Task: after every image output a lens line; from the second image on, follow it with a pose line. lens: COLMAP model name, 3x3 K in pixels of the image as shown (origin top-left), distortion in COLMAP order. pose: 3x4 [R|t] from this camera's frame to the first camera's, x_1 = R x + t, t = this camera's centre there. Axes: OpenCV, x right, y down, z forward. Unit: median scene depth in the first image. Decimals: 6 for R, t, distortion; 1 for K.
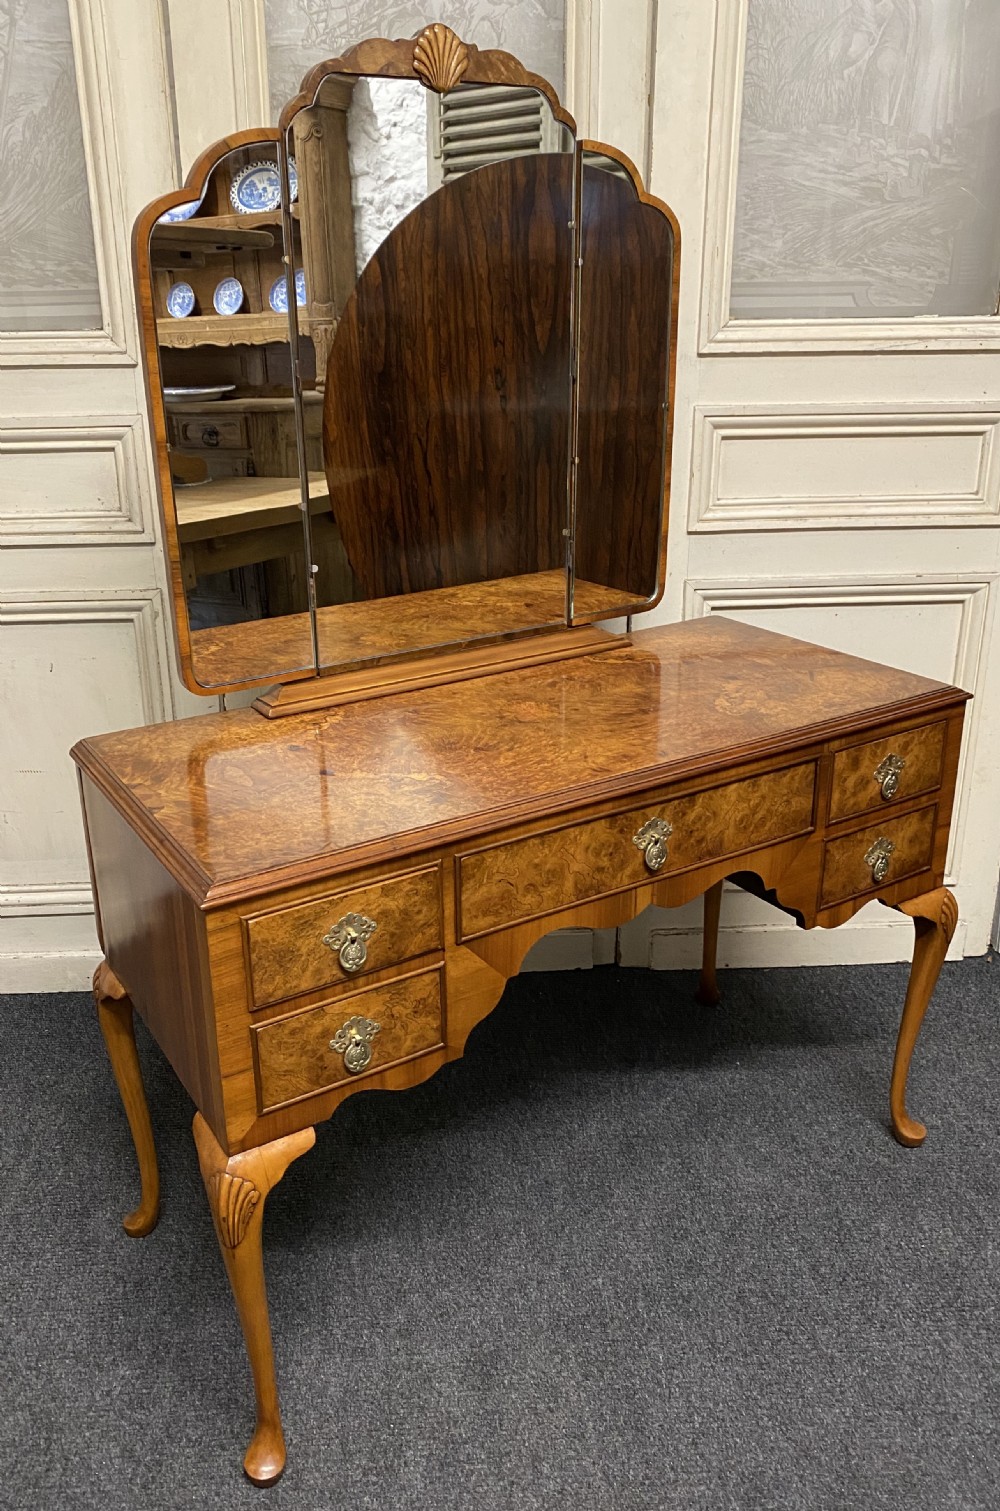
lens RADIAL K [[1260.4, 0, 500.0], [0, 1260.4, 755.5], [0, 0, 1]] dist [0.057643, -0.001802]
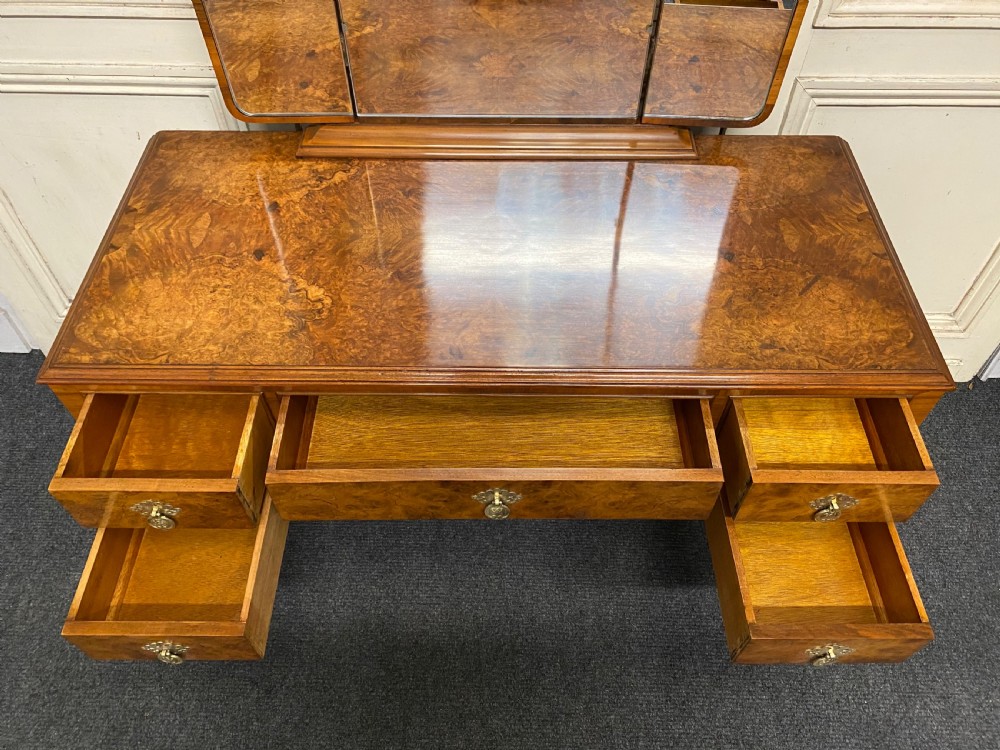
lens RADIAL K [[762.8, 0, 500.8], [0, 762.8, 373.9], [0, 0, 1]] dist [0.061501, -0.141304]
pose [[0.840139, 0.438107, -0.319731, 0.316031], [-0.205112, 0.802369, 0.560475, -0.330788], [0.502091, -0.405297, 0.763963, 0.509210]]
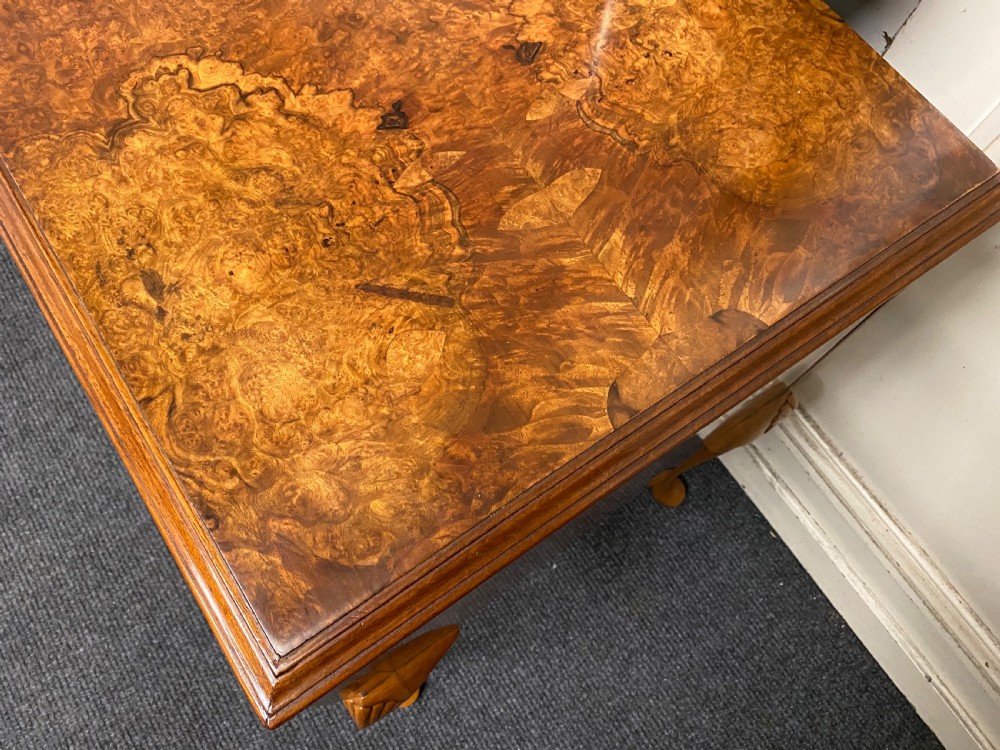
lens RADIAL K [[769.5, 0, 500.0], [0, 769.5, 375.0], [0, 0, 1]] dist [0.045301, -0.068483]
pose [[0.035484, 0.937755, -0.345479, 0.413548], [-0.395740, 0.330622, 0.856784, -0.305049], [0.917677, 0.106318, 0.382839, 1.116898]]
